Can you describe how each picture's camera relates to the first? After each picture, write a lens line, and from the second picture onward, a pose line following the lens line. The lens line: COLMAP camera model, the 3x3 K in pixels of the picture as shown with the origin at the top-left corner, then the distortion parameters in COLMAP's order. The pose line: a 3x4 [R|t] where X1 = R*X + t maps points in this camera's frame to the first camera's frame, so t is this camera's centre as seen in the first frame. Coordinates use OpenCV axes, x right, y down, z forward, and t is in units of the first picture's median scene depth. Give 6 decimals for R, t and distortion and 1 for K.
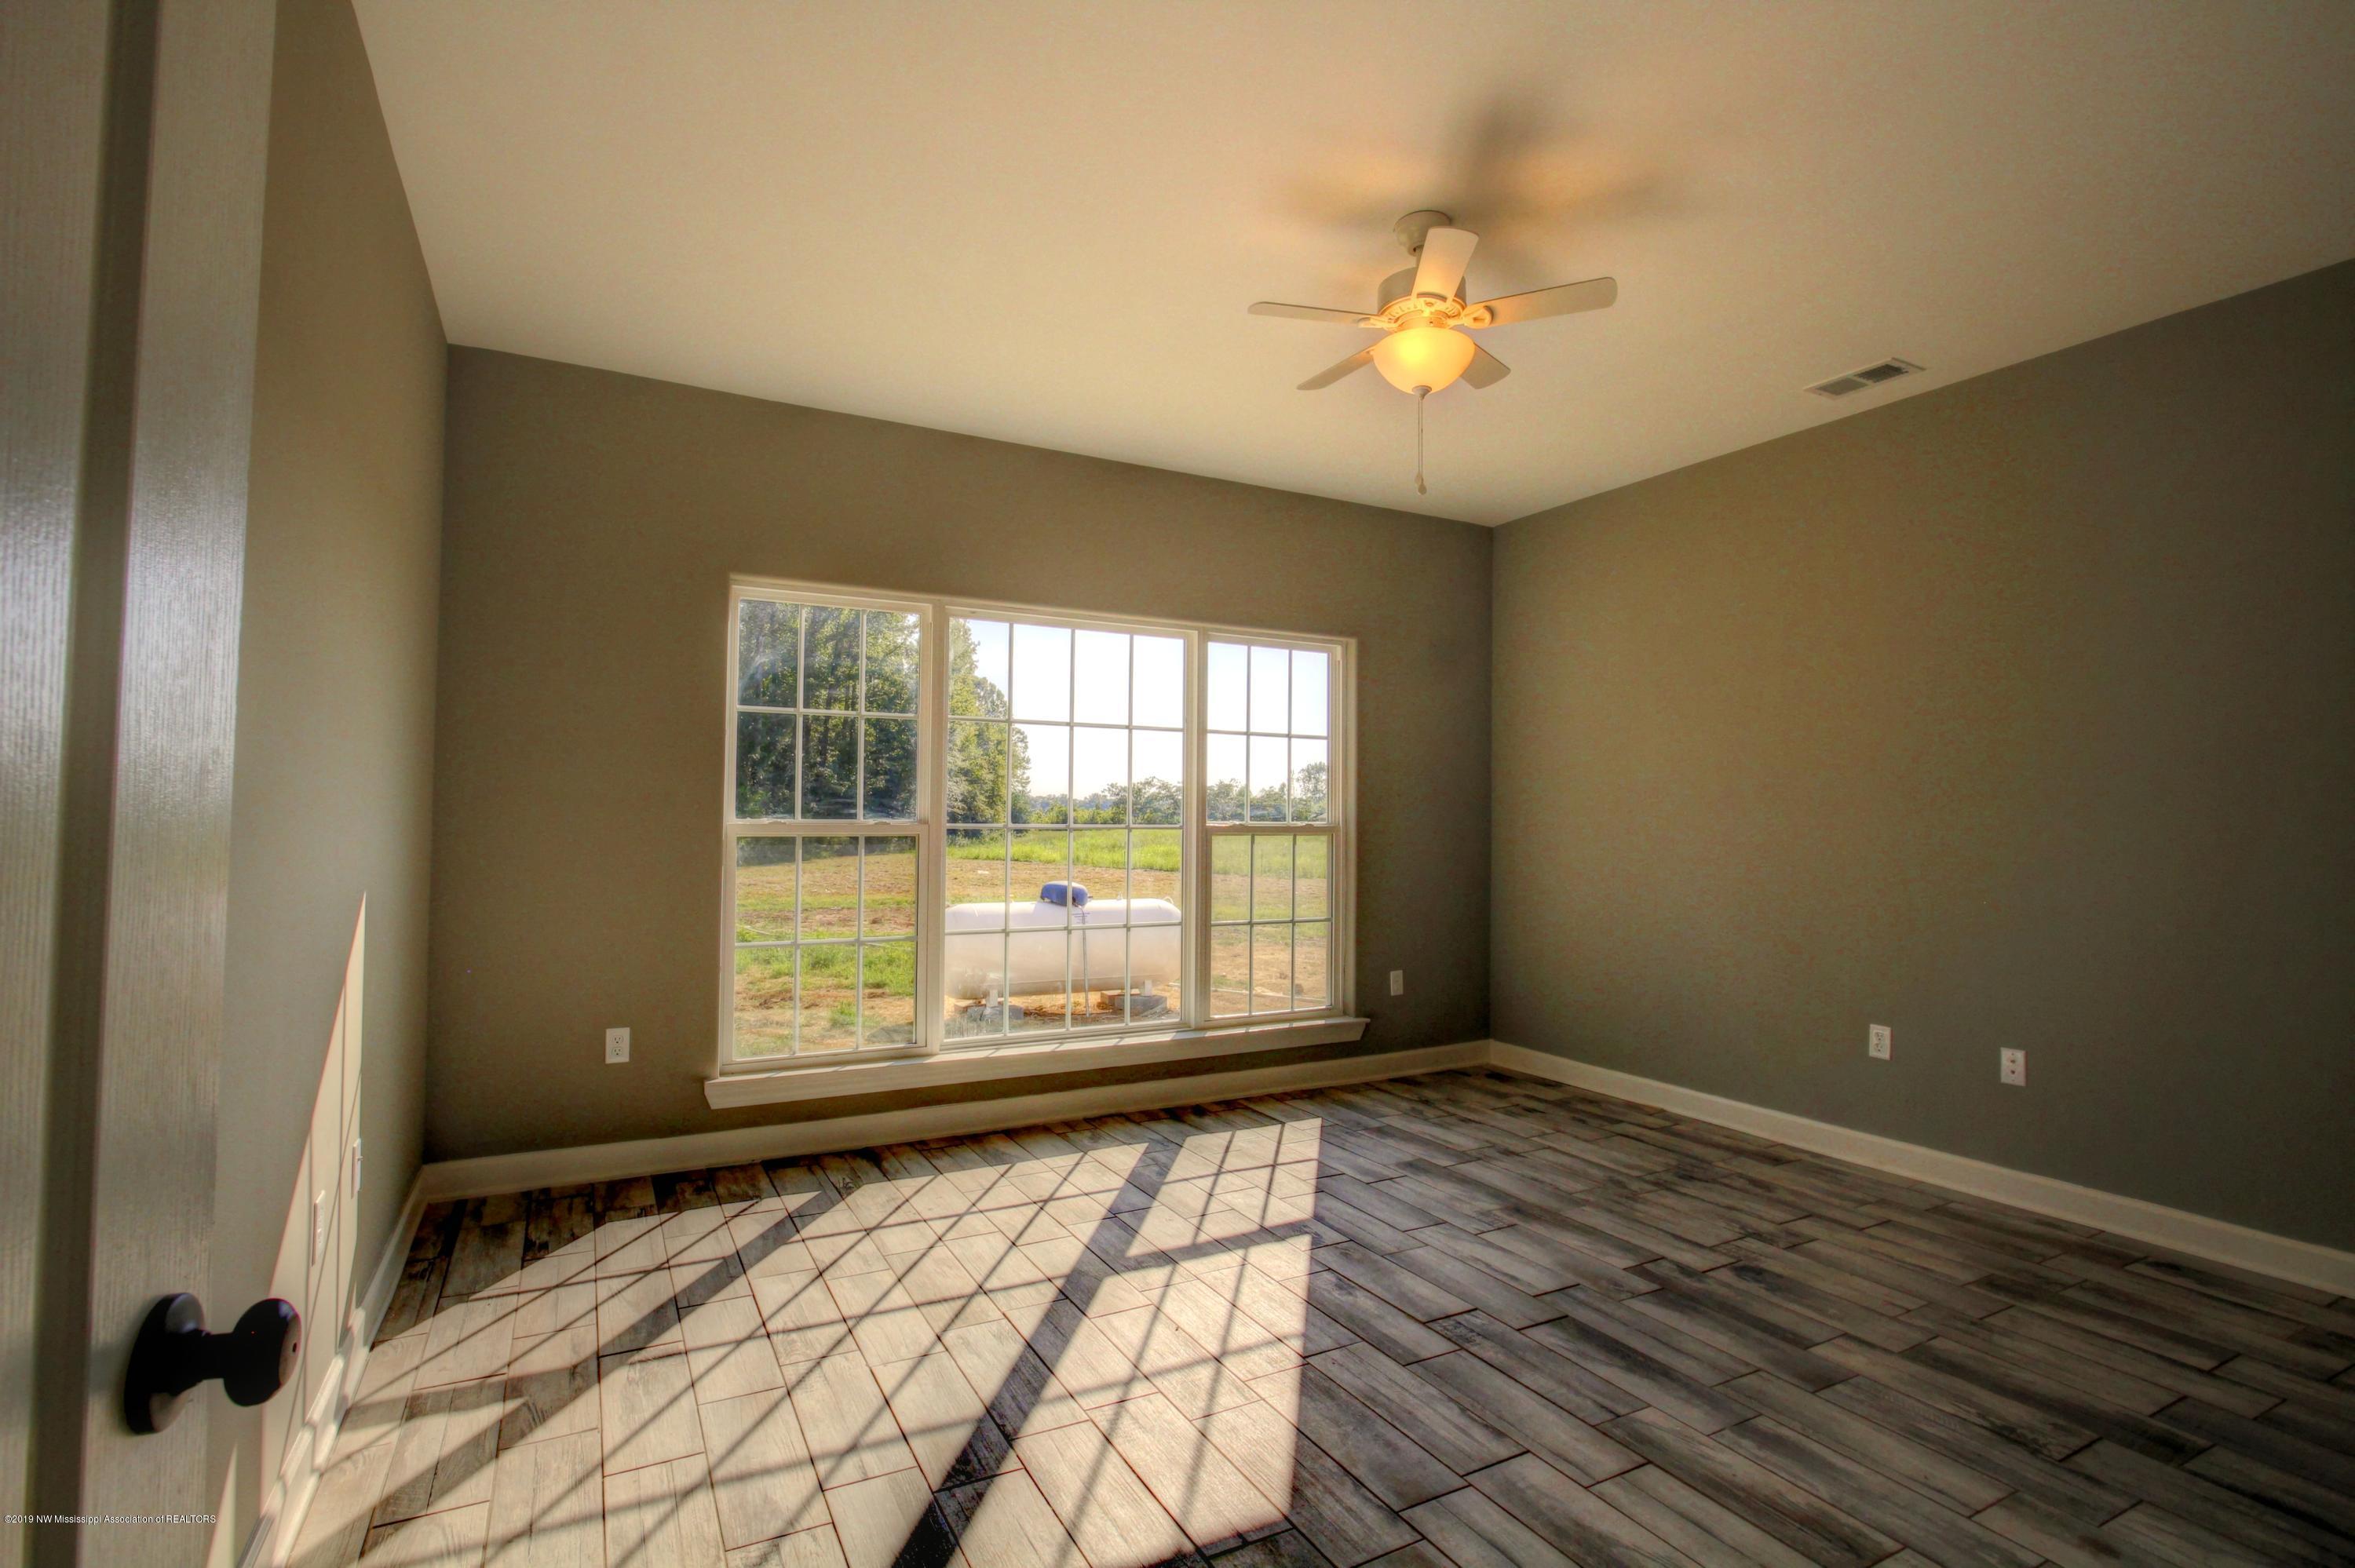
lens RADIAL K [[1085.6, 0, 1150.2], [0, 1085.6, 792.5], [0, 0, 1]] dist [-0.019744, 0.003842]
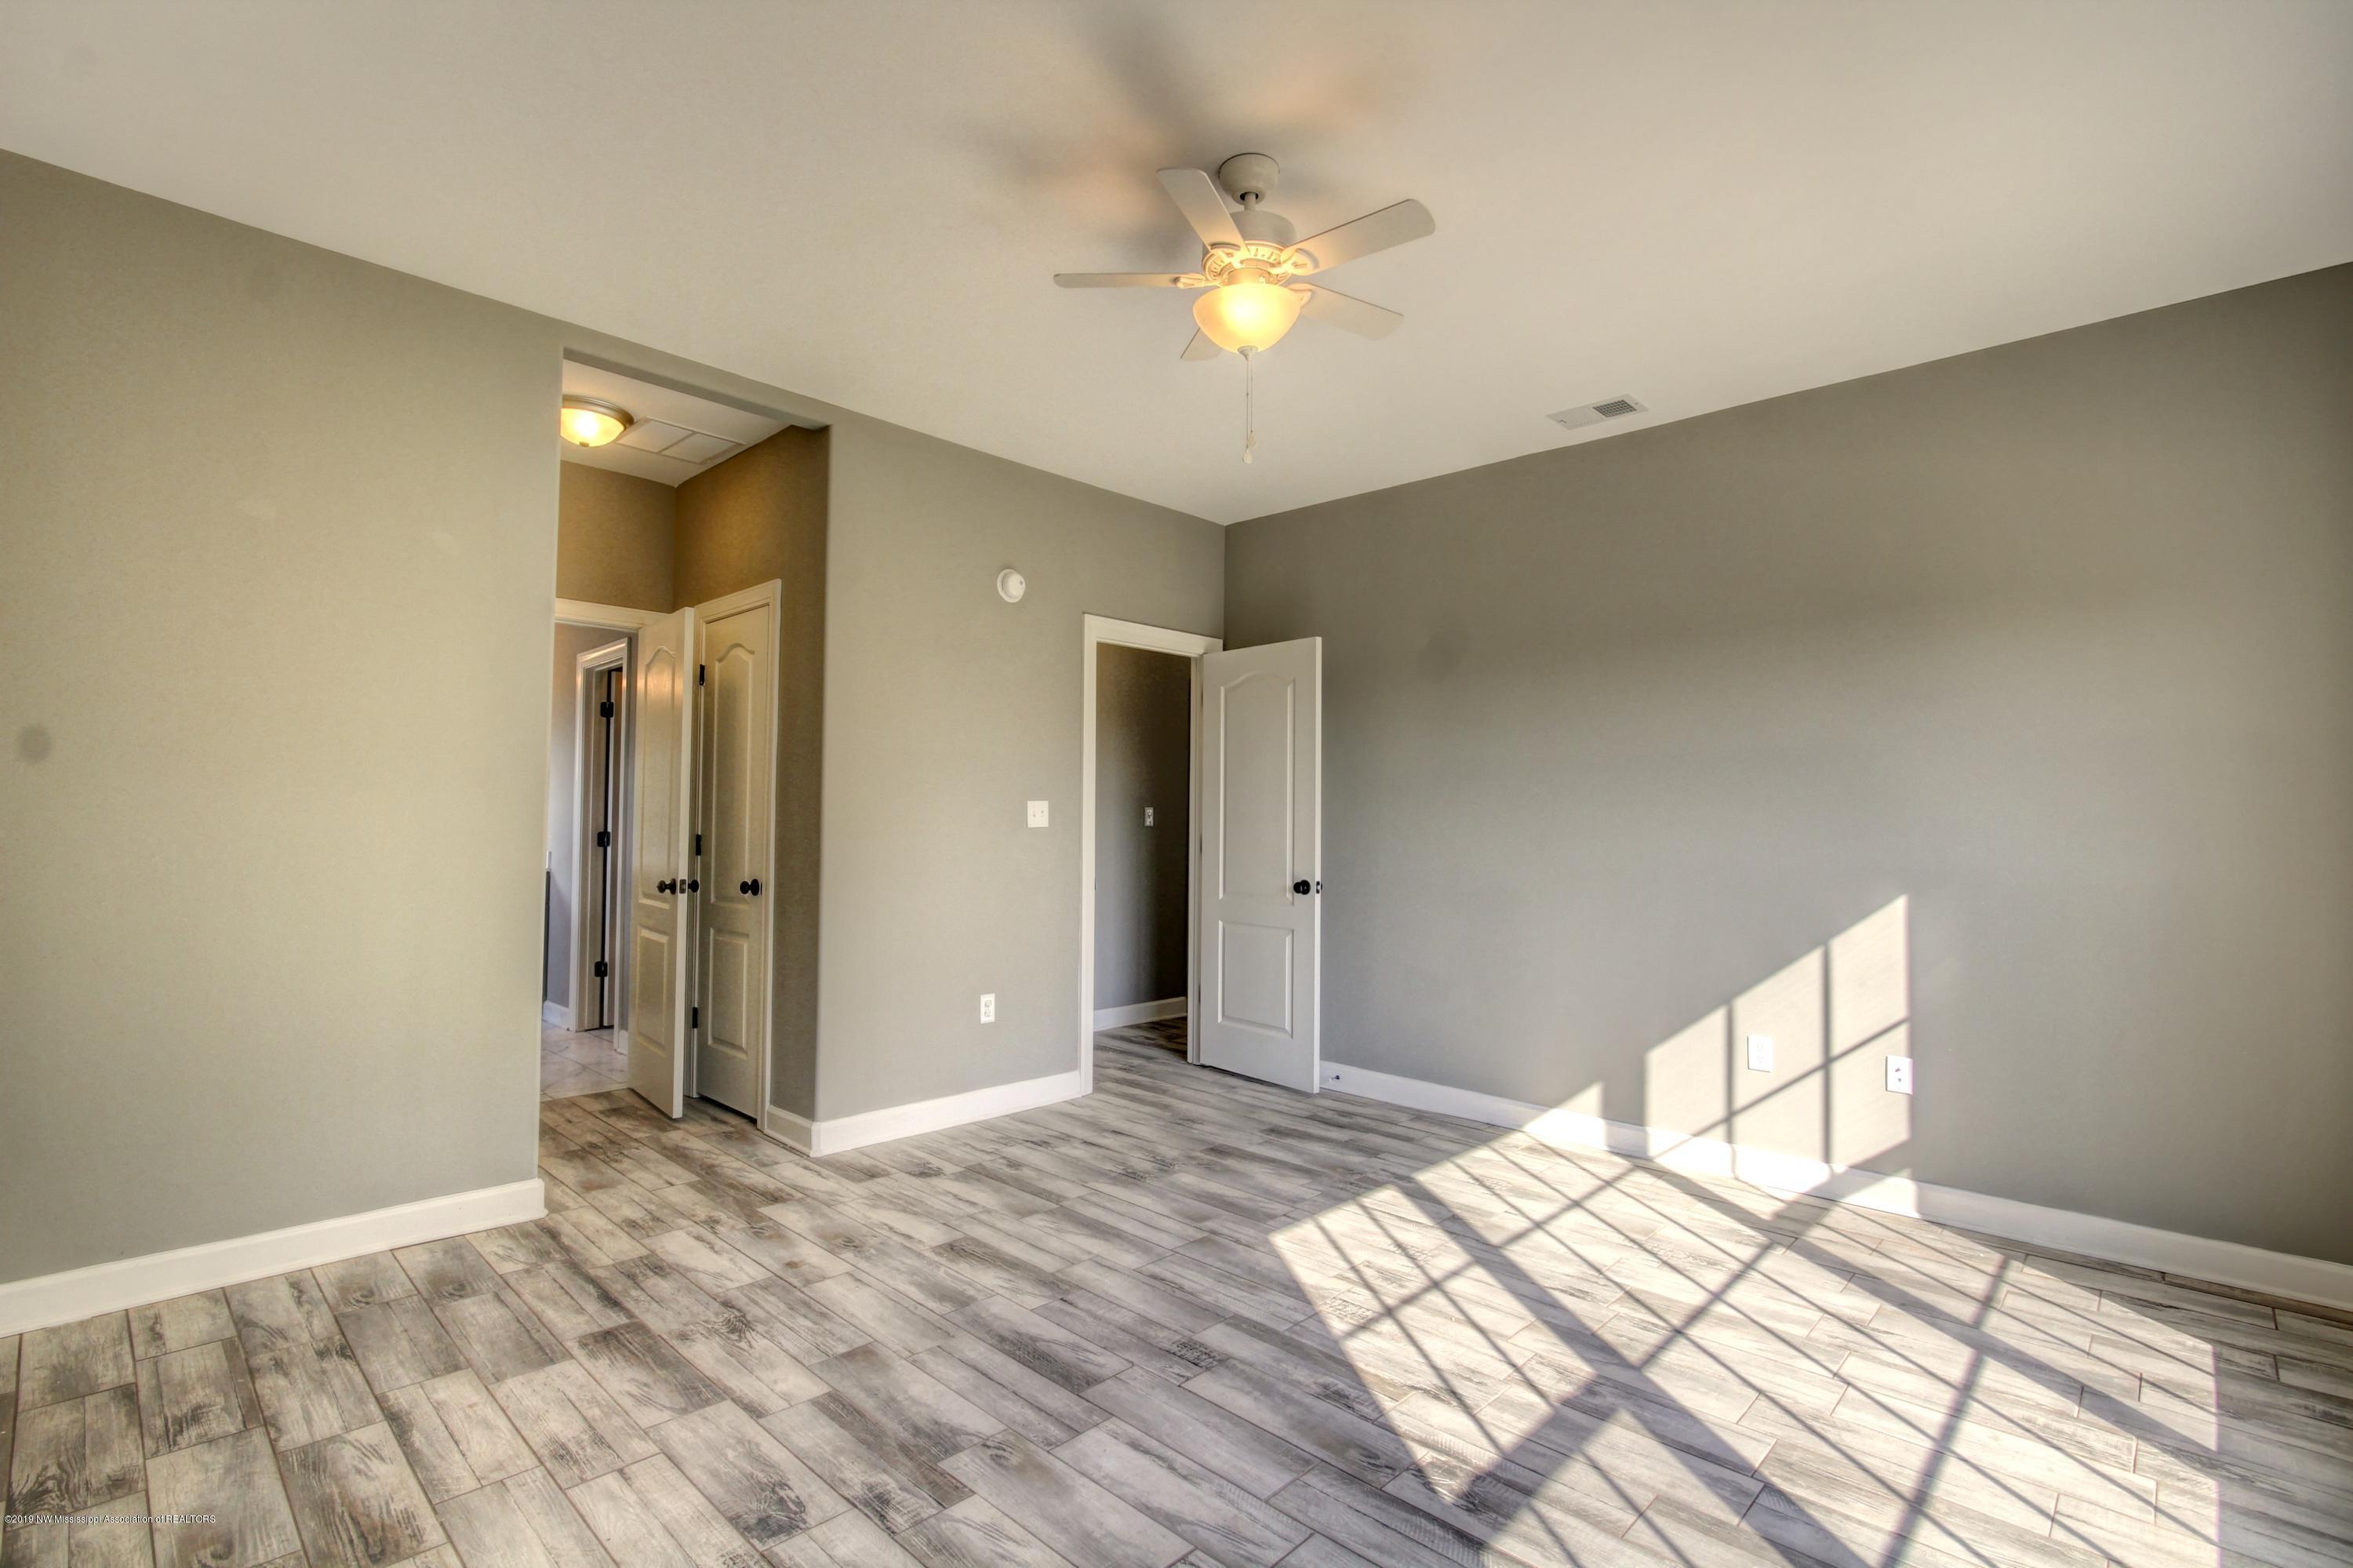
lens RADIAL K [[1084.9, 0, 1149.3], [0, 1084.9, 792.5], [0, 0, 1]] dist [-0.019744, 0.003842]
pose [[-0.951814, -0.030531, -0.305152, 0.594001], [-0.013798, 0.998288, -0.056839, 0.055706], [0.306365, -0.049890, -0.950606, 1.813535]]
